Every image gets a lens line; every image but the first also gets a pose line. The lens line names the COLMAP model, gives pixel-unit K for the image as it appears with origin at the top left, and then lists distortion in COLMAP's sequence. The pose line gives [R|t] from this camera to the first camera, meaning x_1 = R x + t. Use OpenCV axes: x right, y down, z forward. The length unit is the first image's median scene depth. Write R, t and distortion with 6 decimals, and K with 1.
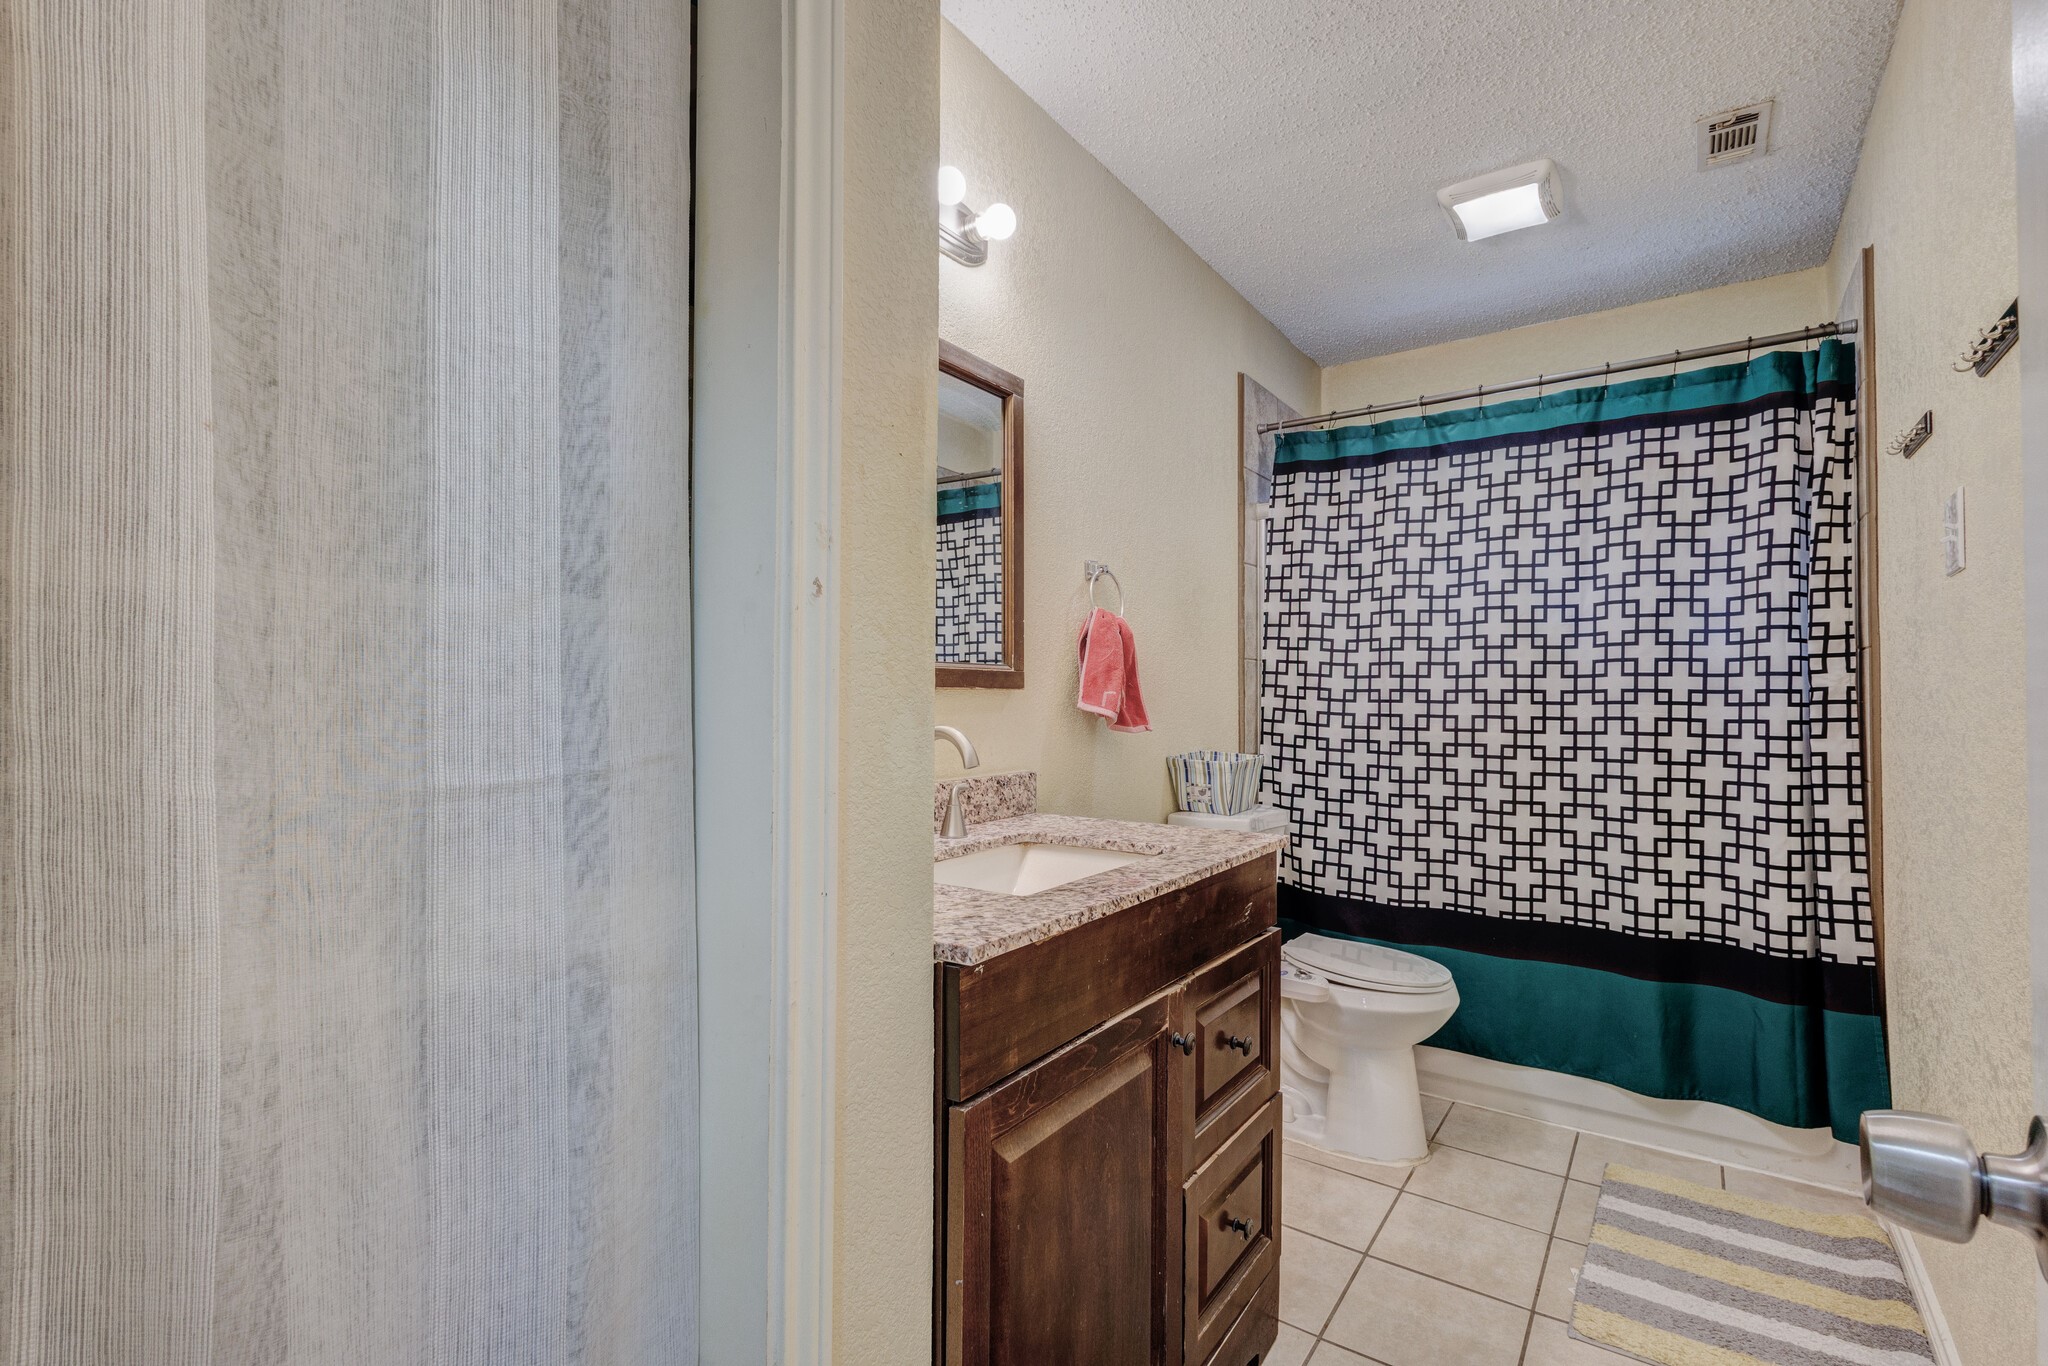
lens RADIAL K [[955.9, 0, 1024.7], [0, 955.9, 673.4], [0, 0, 1]] dist [0.005699, -0.000712]
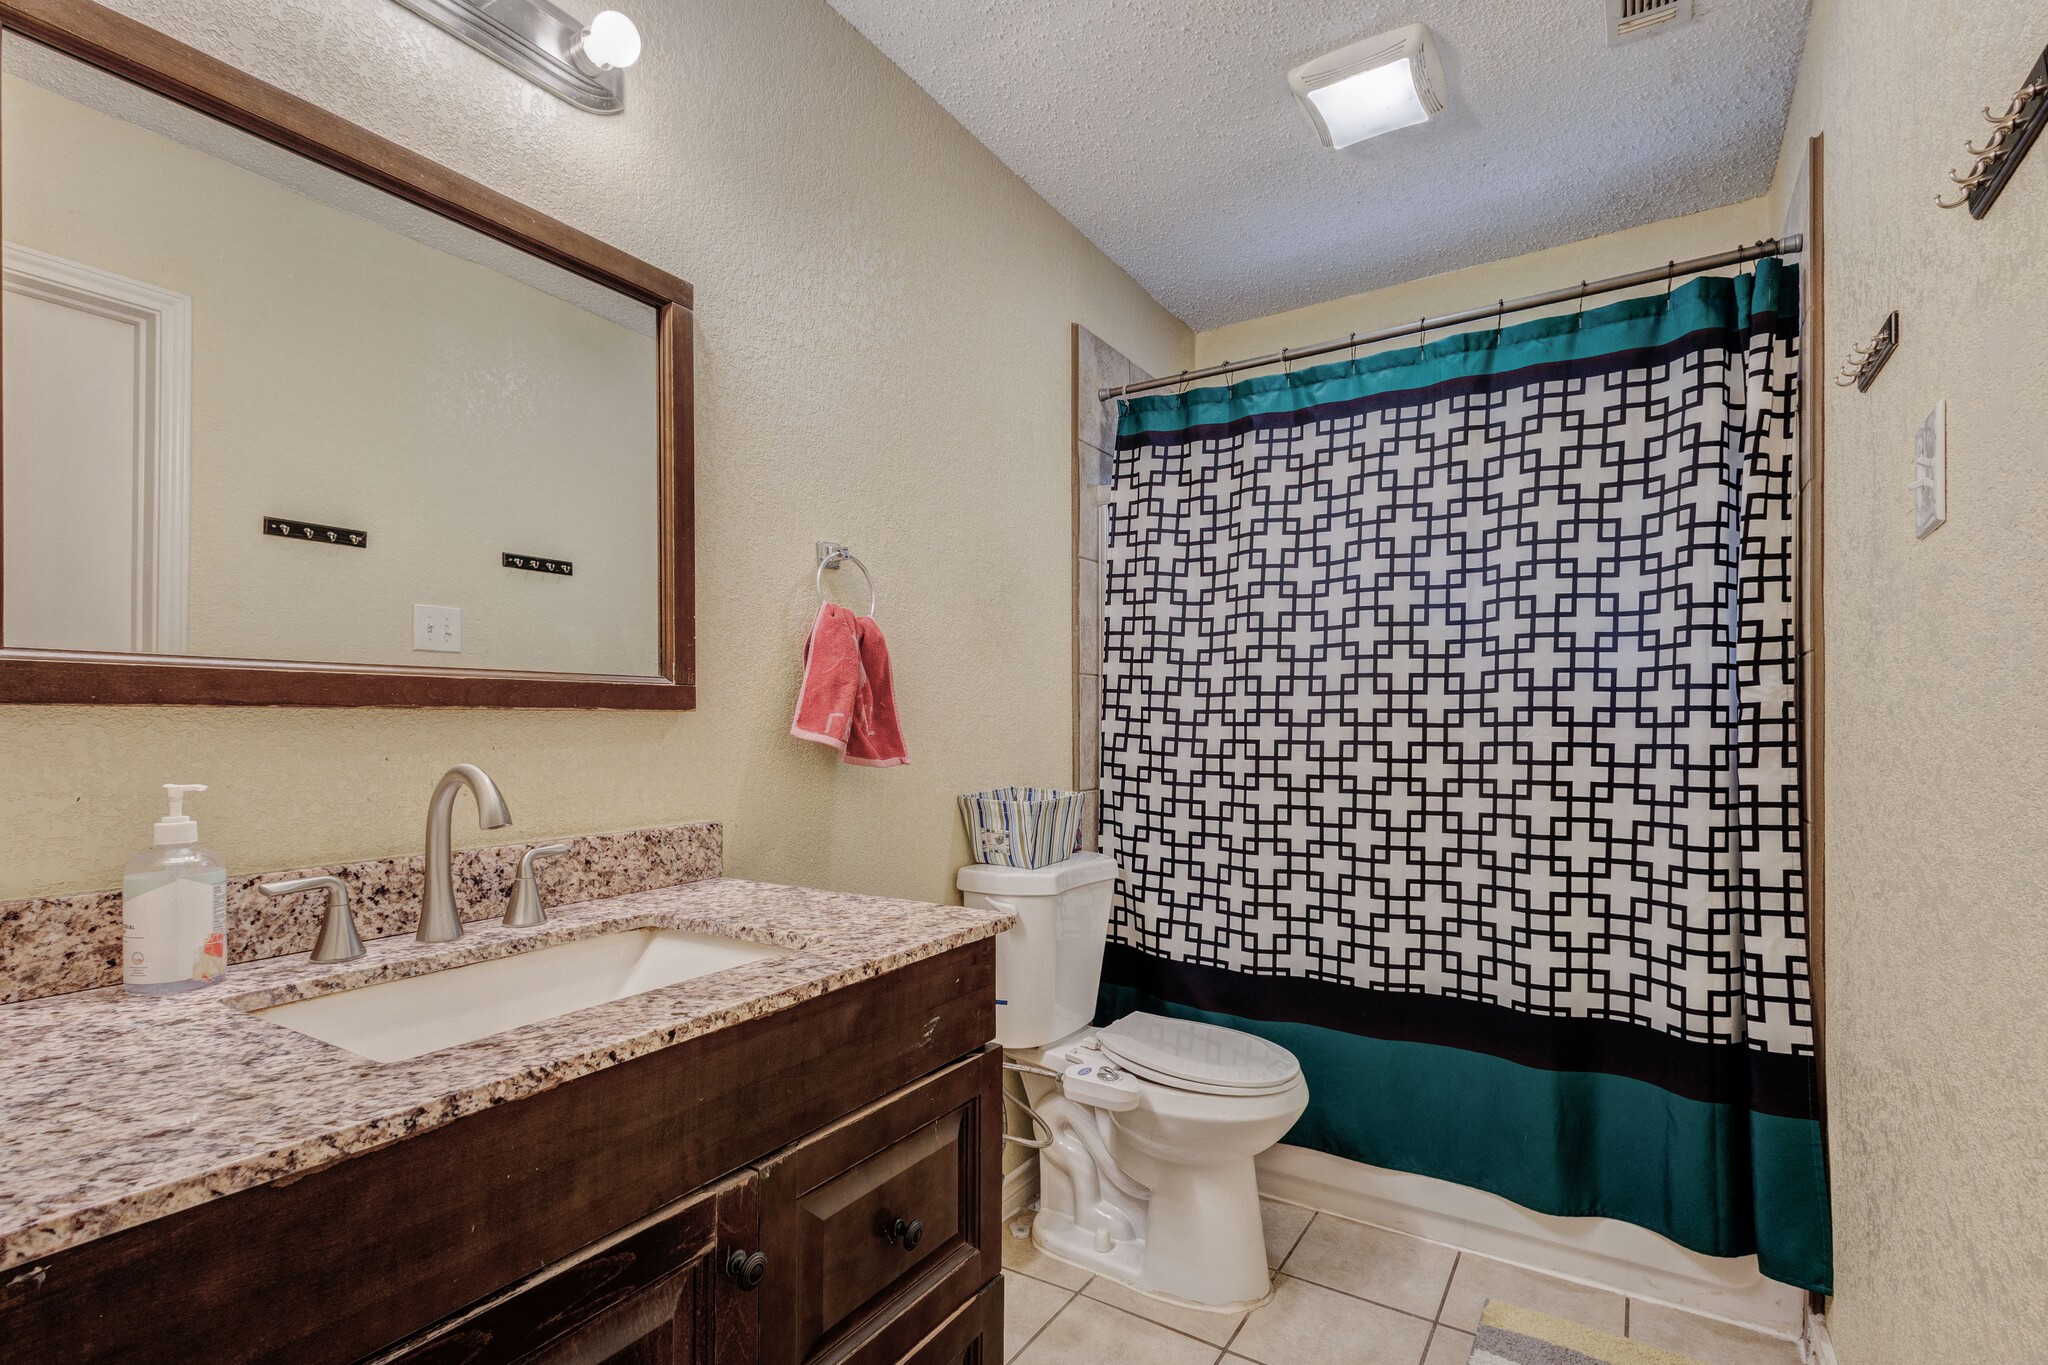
lens RADIAL K [[969.4, 0, 1028.2], [0, 969.4, 719.3], [0, 0, 1]] dist [0.005107, 0.000797]
pose [[0.999158, -0.005809, 0.040606, 0.187626], [0.004962, 0.999769, 0.020926, 0.007650], [-0.040719, -0.020706, 0.998956, 0.207869]]
